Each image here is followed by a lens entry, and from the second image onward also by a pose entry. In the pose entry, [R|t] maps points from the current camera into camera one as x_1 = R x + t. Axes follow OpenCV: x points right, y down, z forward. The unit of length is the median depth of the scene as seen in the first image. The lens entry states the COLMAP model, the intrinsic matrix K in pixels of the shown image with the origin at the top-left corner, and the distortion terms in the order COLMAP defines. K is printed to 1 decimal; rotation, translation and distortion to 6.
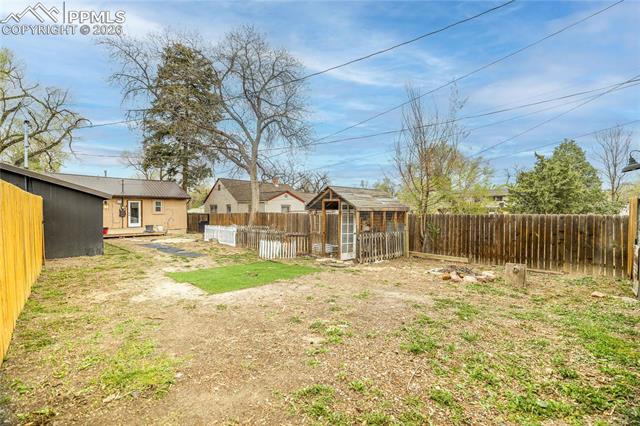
lens RADIAL K [[267.0, 0, 318.4], [0, 267.0, 212.0], [0, 0, 1]] dist [0.001634, -0.000197]
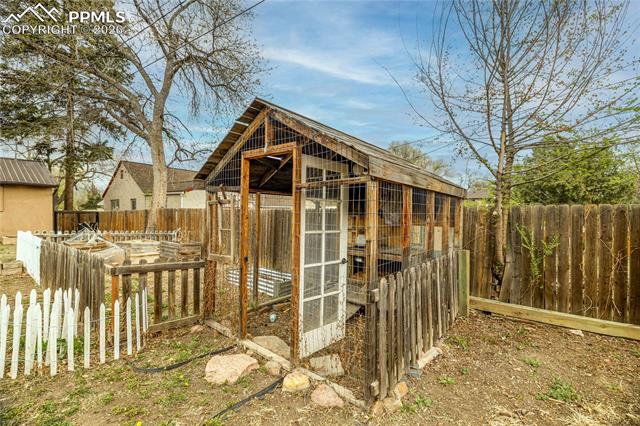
lens RADIAL K [[267.0, 0, 320.5], [0, 267.0, 213.0], [0, 0, 1]] dist [0.001634, -0.000197]
pose [[0.985462, 0.010659, 0.169560, 0.049991], [-0.009801, 0.999935, -0.005893, 0.022367], [-0.169612, 0.004145, 0.985502, 0.640772]]
